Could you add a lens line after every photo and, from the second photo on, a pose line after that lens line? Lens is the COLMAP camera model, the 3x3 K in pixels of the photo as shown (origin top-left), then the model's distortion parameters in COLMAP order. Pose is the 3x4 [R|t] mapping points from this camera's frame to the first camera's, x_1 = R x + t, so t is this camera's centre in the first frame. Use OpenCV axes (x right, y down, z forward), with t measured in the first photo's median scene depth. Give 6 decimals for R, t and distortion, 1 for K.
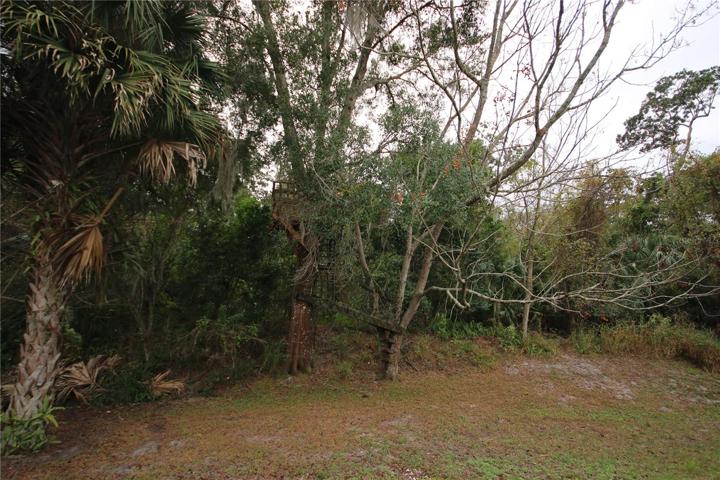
lens RADIAL K [[328.6, 0, 354.1], [0, 328.6, 241.7], [0, 0, 1]] dist [0.004653, -0.009097]
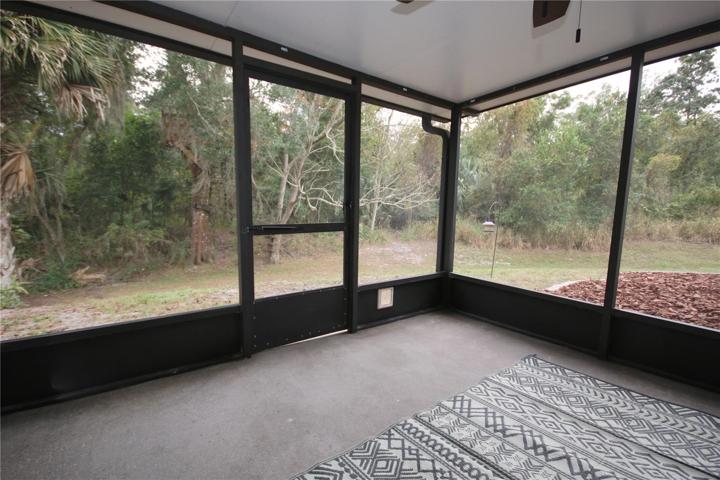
lens RADIAL K [[328.6, 0, 354.1], [0, 328.6, 241.7], [0, 0, 1]] dist [0.004653, -0.009097]
pose [[0.961750, -0.044172, 0.270343, 0.064822], [-0.029050, 0.964901, 0.261002, -0.047023], [-0.272383, -0.258872, 0.926711, -0.370227]]
